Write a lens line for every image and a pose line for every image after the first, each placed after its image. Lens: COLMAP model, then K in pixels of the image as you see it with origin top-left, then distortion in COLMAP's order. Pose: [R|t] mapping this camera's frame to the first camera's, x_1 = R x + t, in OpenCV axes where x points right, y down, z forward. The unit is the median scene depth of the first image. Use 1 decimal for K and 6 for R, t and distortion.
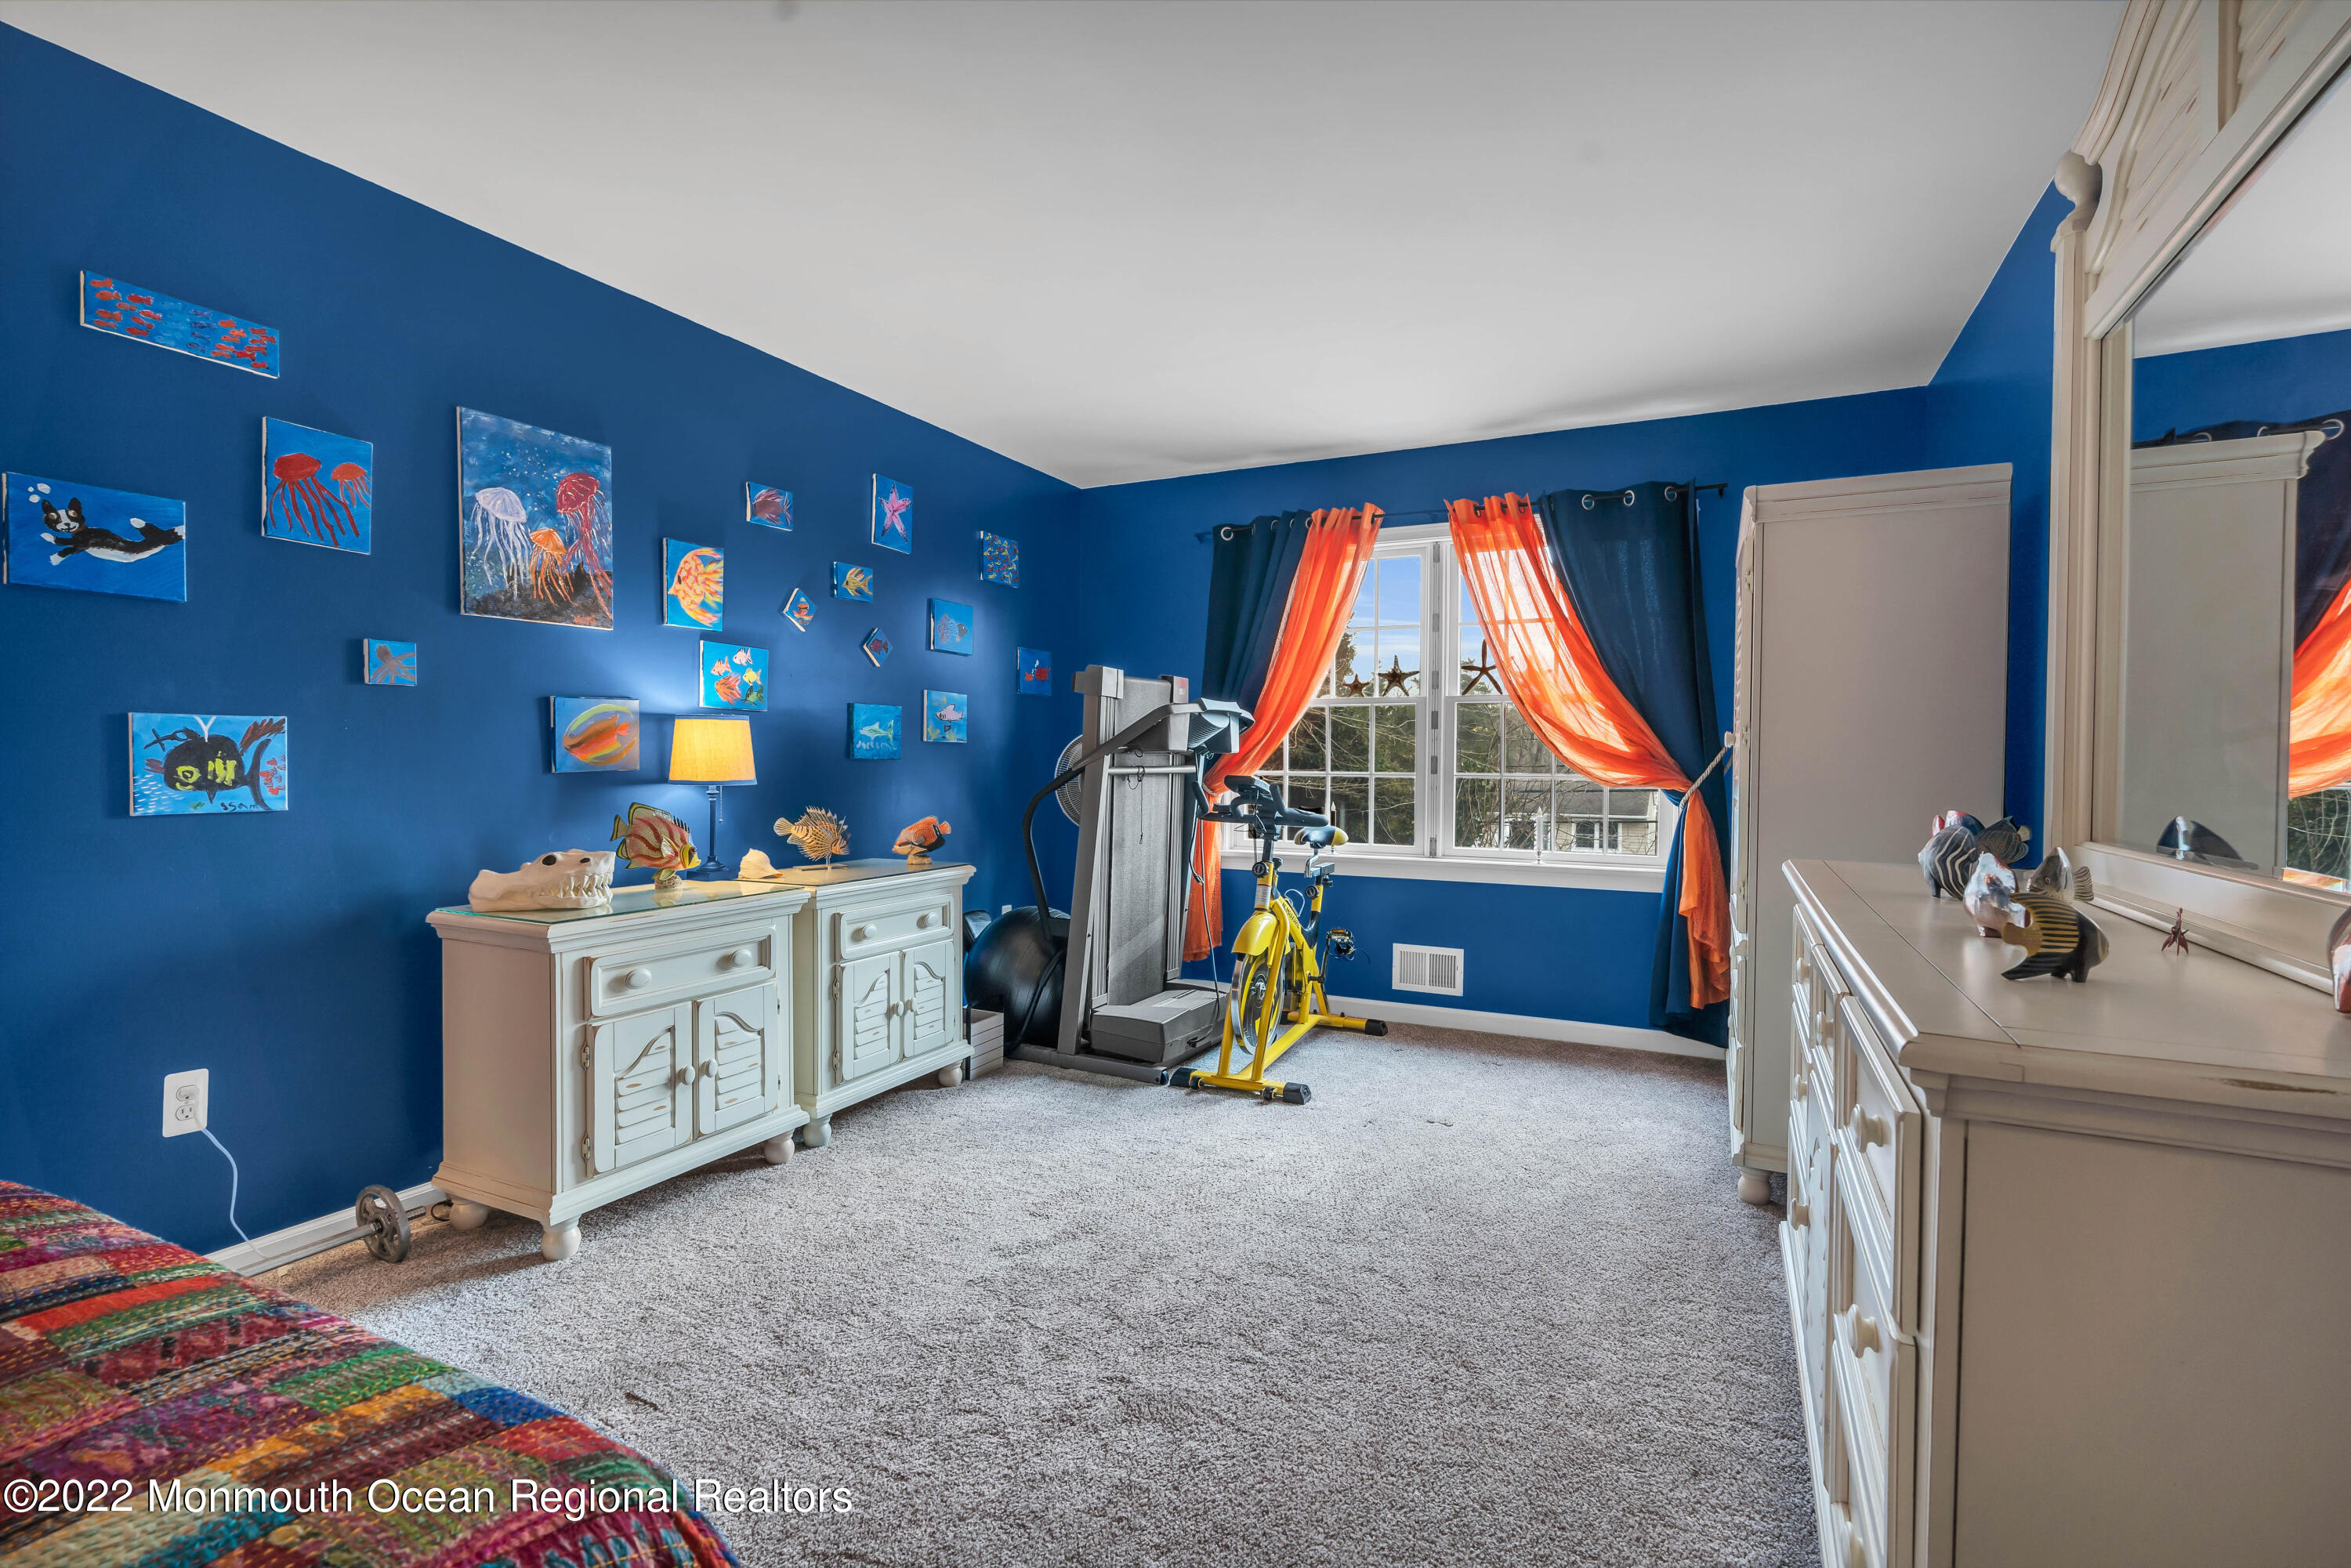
lens RADIAL K [[1066.5, 0, 1172.4], [0, 1066.5, 779.0], [0, 0, 1]] dist [-0.012439, 0.004396]
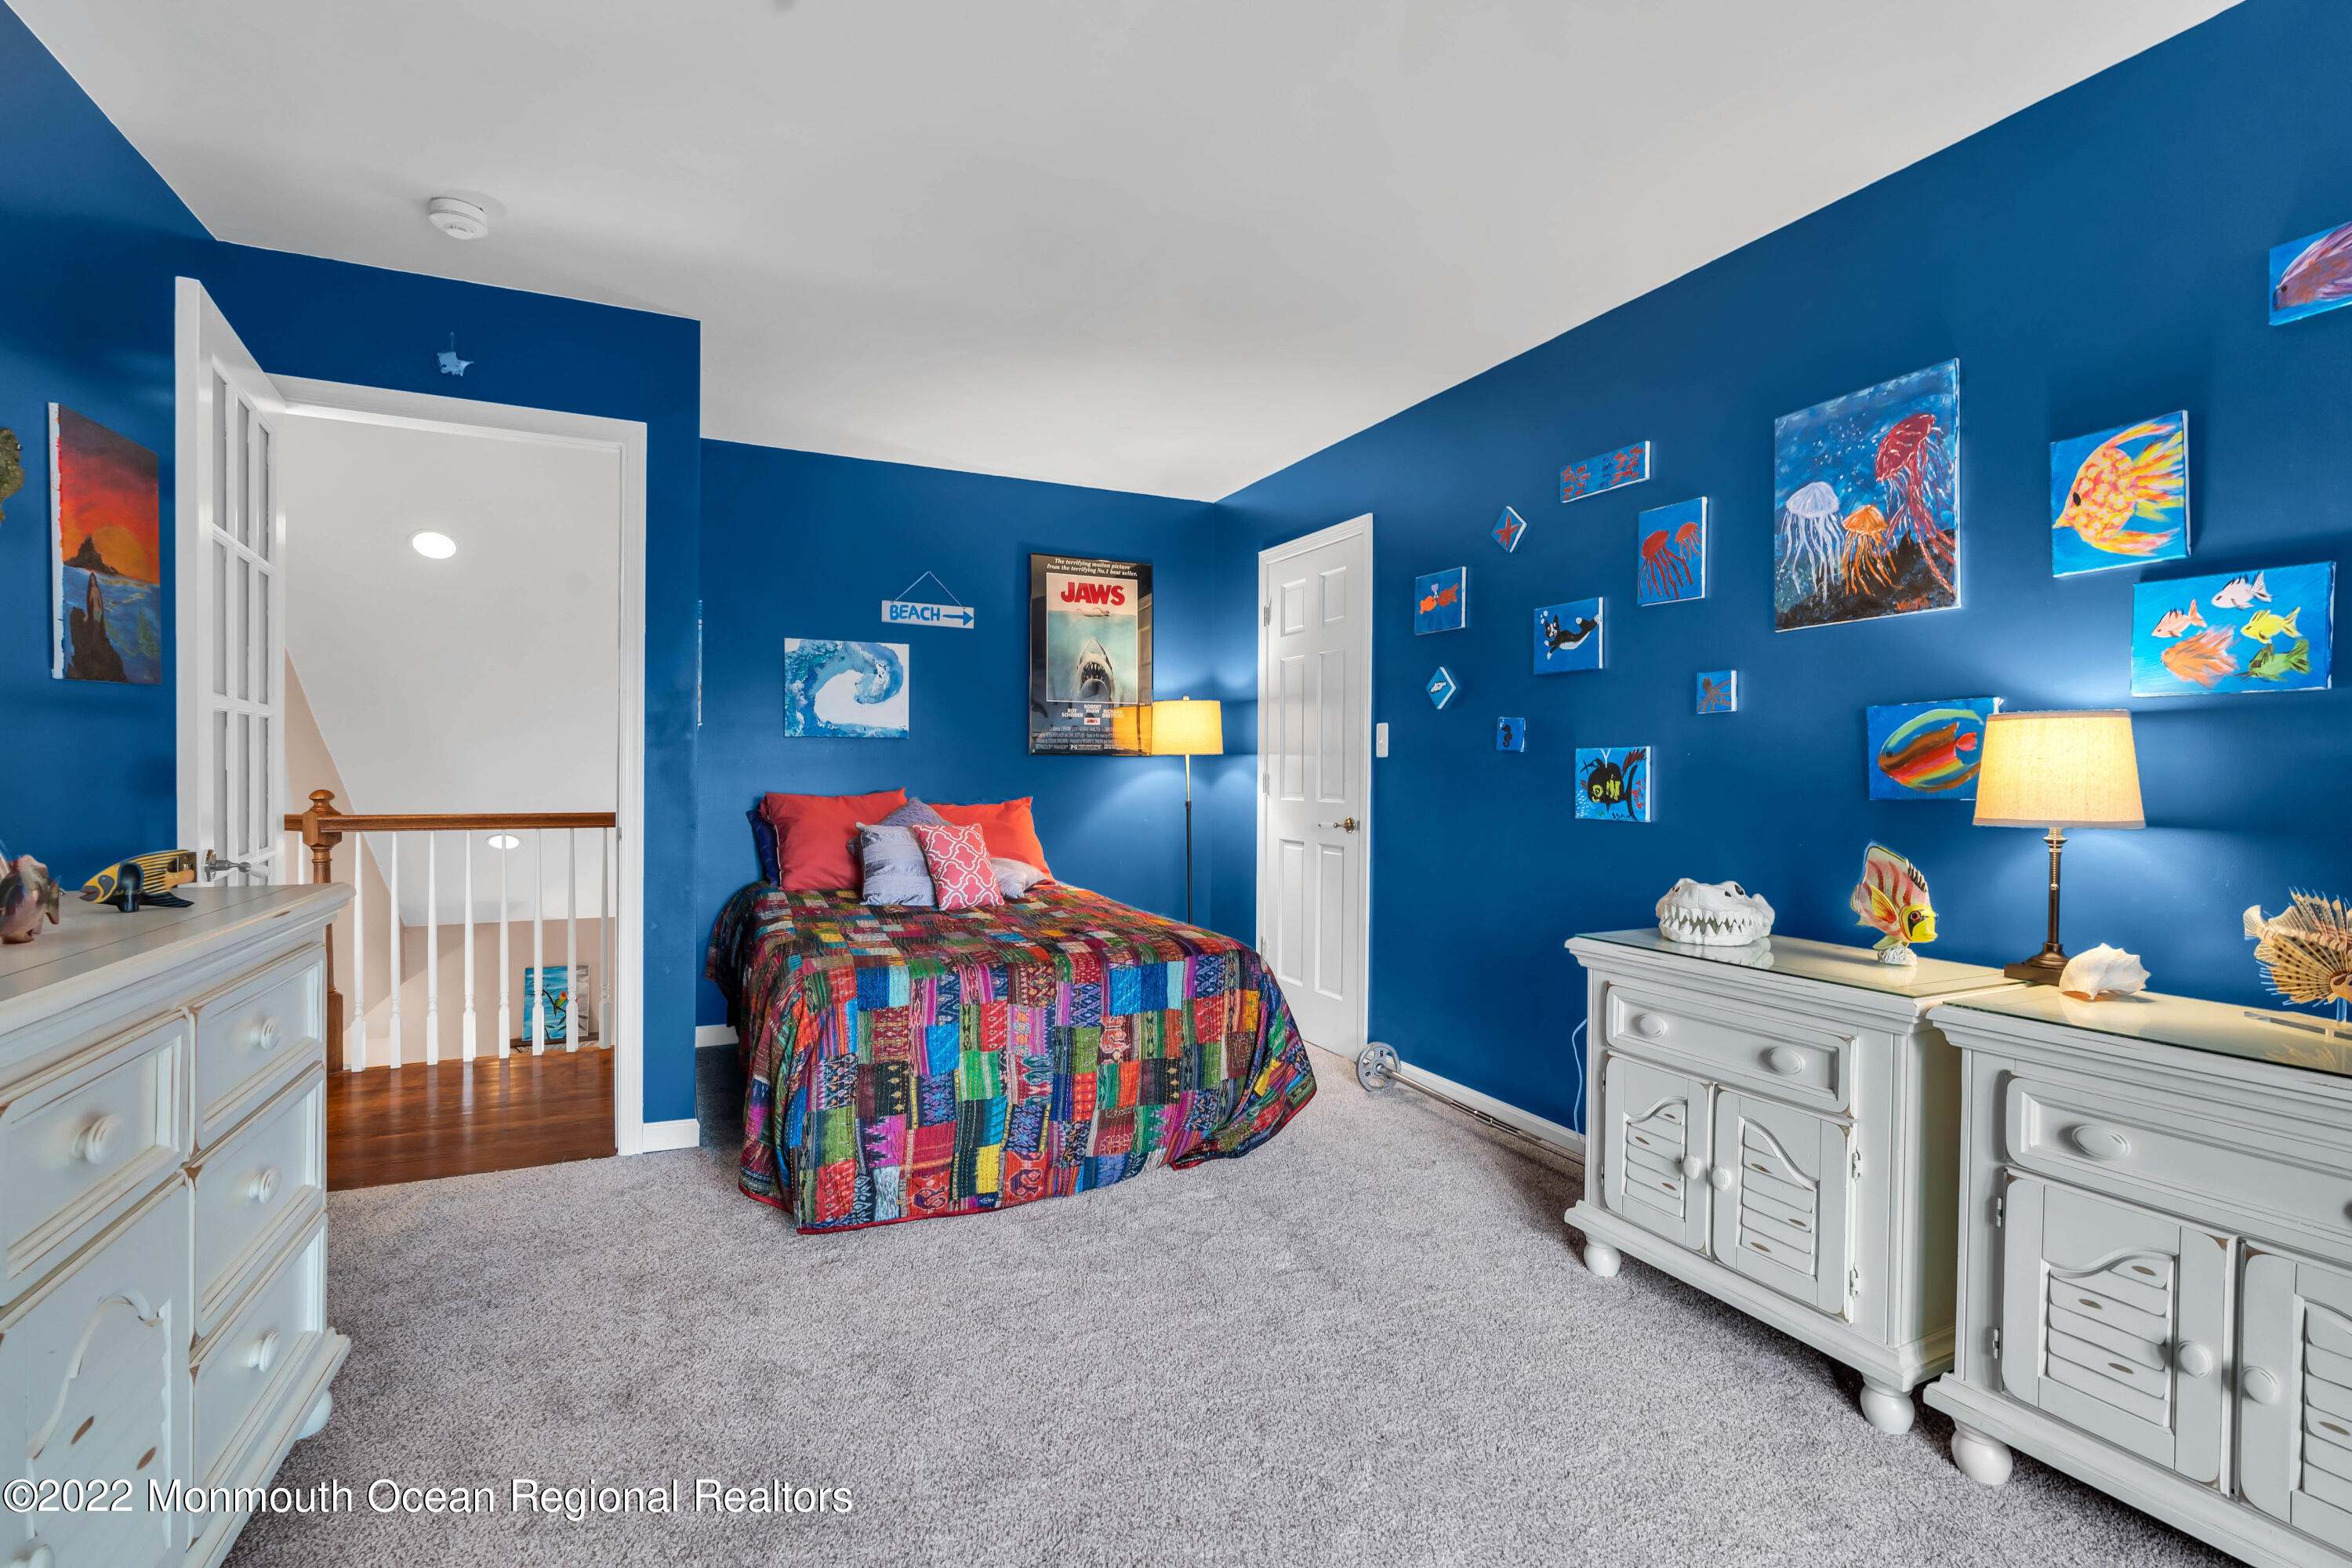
lens RADIAL K [[1067.0, 0, 1171.4], [0, 1067.0, 778.1], [0, 0, 1]] dist [-0.012439, 0.004396]
pose [[-0.617970, -0.005634, -0.786181, 0.415966], [-0.025438, 0.999594, 0.012832, -0.020053], [0.785790, 0.027928, -0.617863, 1.128726]]
